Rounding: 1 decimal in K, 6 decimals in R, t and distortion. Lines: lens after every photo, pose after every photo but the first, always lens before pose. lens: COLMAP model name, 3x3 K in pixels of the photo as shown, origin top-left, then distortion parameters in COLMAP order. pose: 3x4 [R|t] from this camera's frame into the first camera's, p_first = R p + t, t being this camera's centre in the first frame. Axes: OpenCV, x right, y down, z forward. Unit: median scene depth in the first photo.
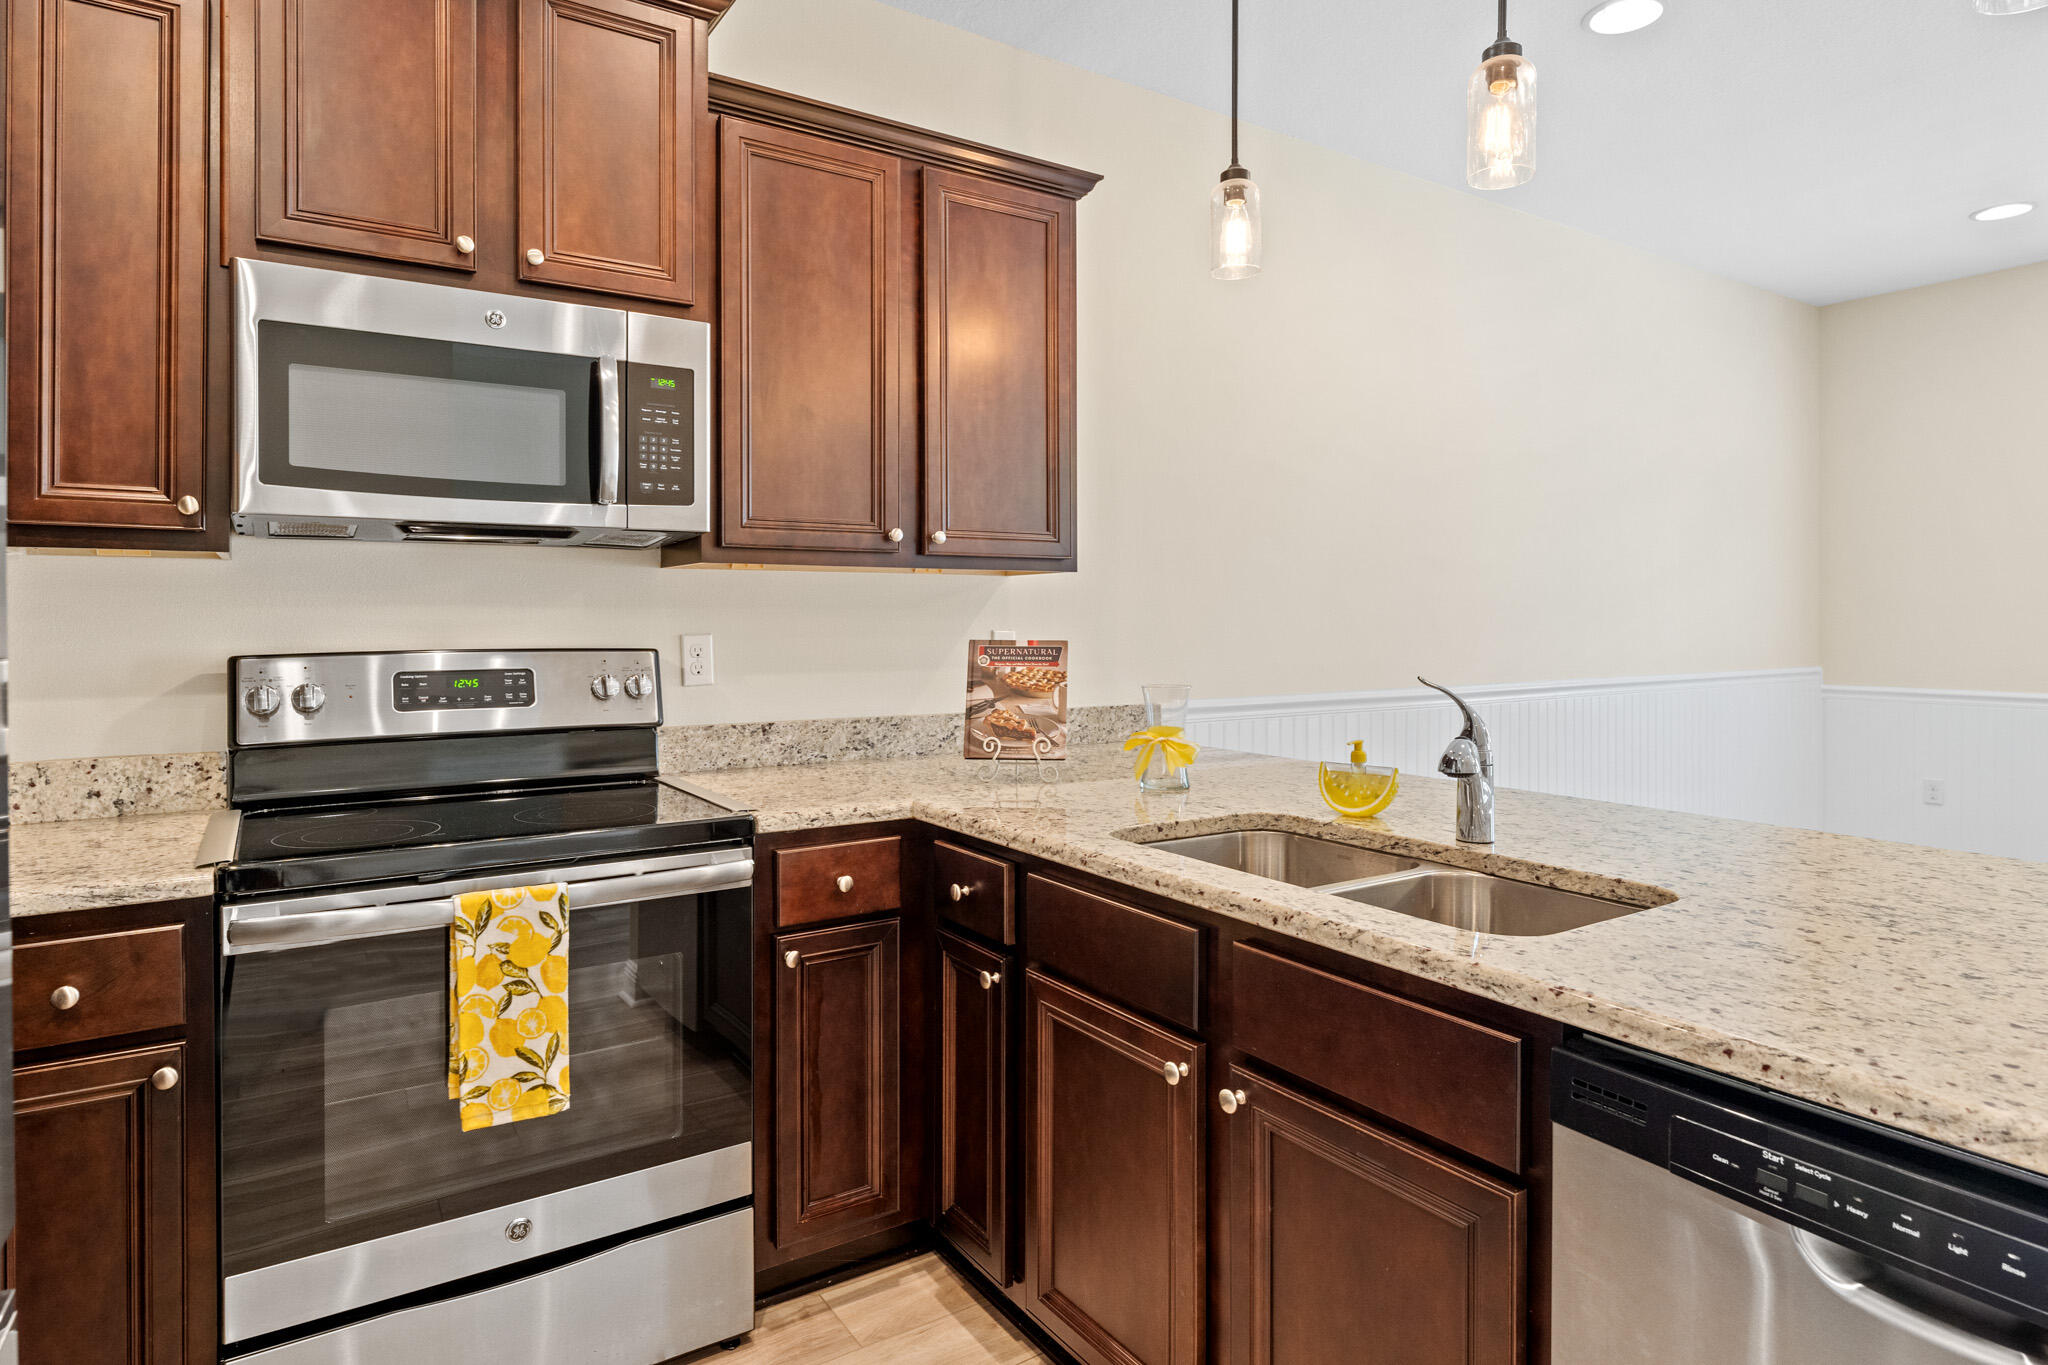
lens RADIAL K [[1146.5, 0, 1023.2], [0, 1146.5, 625.1], [0, 0, 1]] dist [-0.002959, -0.000748]
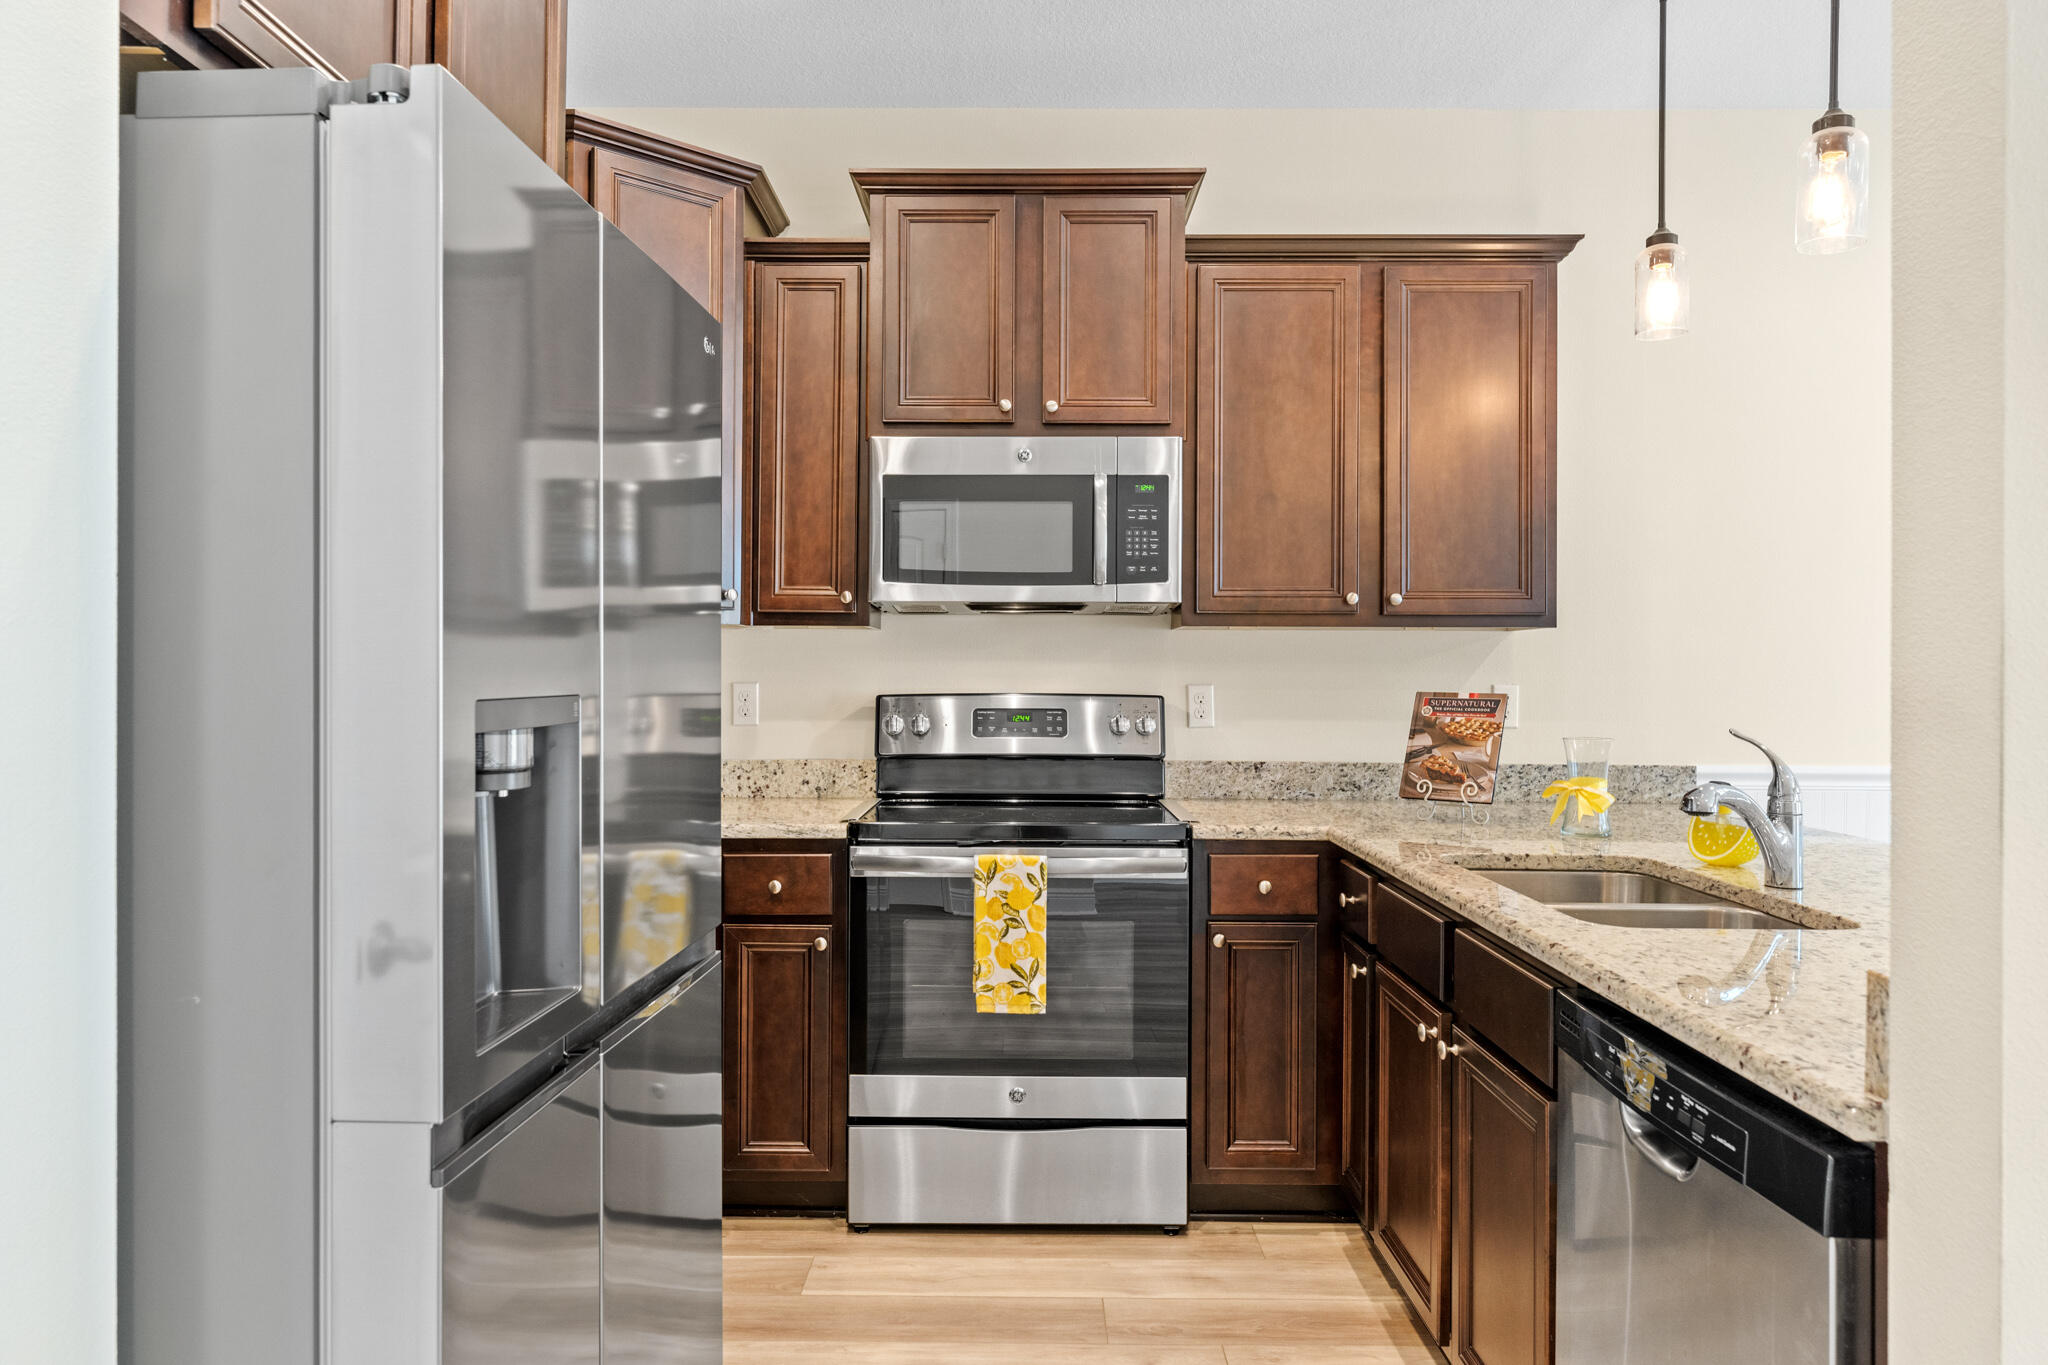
lens RADIAL K [[1379.0, 0, 1014.3], [0, 1379.0, 679.6], [0, 0, 1]] dist [-0.000197, -0.000590]
pose [[0.830595, 0.008358, -0.556814, 0.446952], [-0.008756, 0.999960, 0.001948, 0.002139], [0.556808, 0.003257, 0.830635, -0.383723]]
